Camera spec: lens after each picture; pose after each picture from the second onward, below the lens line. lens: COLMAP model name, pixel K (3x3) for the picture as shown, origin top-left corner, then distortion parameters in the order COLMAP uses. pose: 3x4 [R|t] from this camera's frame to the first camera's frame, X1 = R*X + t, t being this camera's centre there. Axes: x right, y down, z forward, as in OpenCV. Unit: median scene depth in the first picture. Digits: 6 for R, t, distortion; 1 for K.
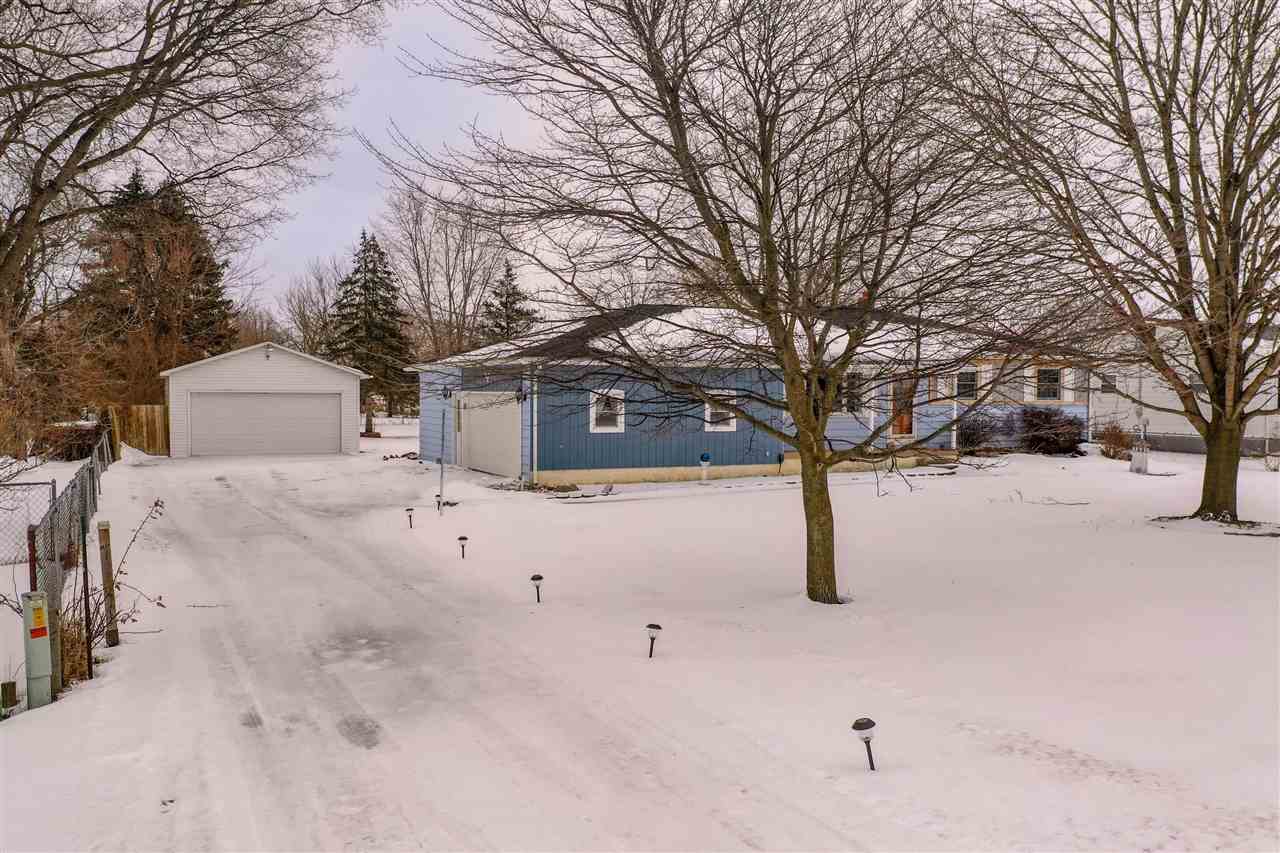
lens RADIAL K [[1027.3, 0, 636.2], [0, 1027.3, 434.0], [0, 0, 1]] dist [0.008403, 0.012258]
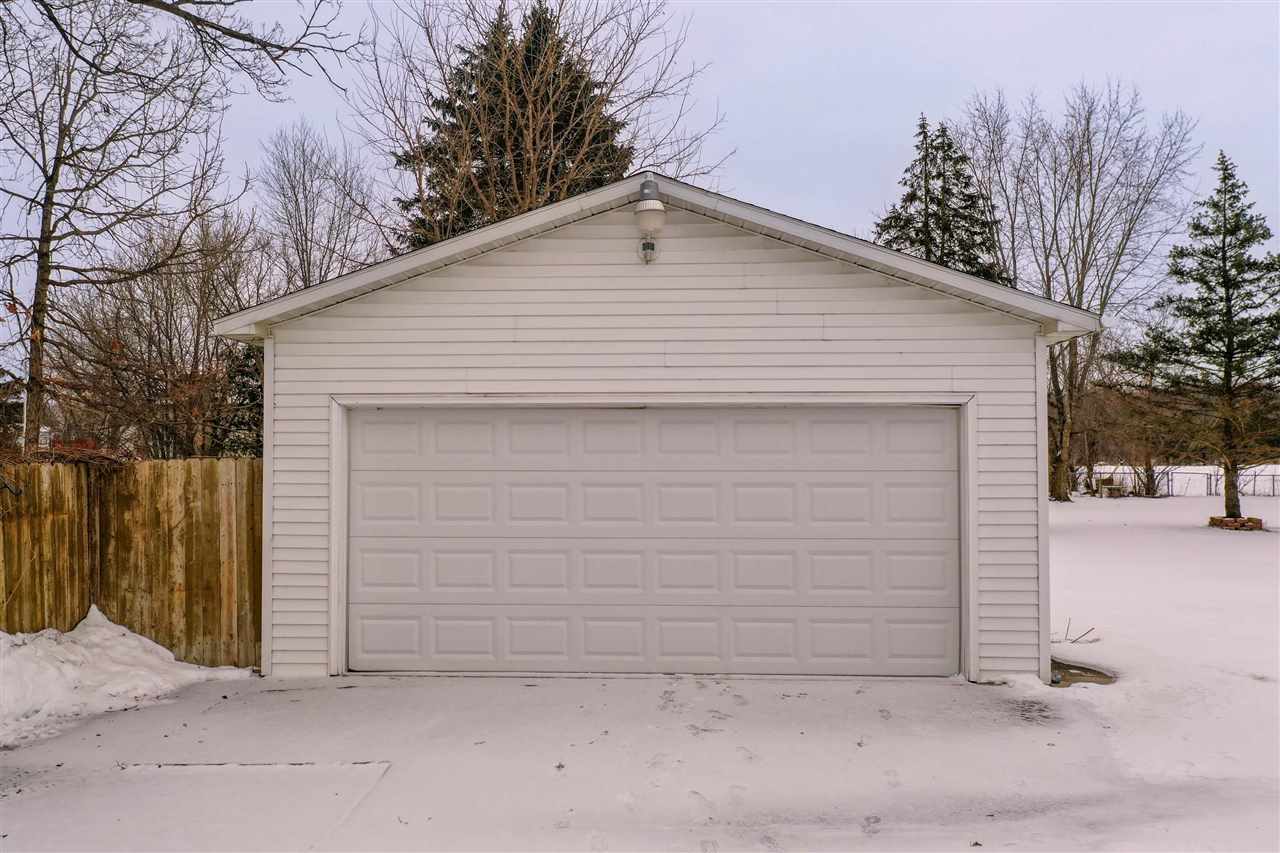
lens RADIAL K [[1027.3, 0, 638.9], [0, 1027.3, 430.6], [0, 0, 1]] dist [0.008403, 0.012258]
pose [[0.886853, -0.013554, -0.461853, -0.258067], [-0.013853, 0.998340, -0.055897, -0.022114], [0.461844, 0.055971, 0.885193, 0.811000]]
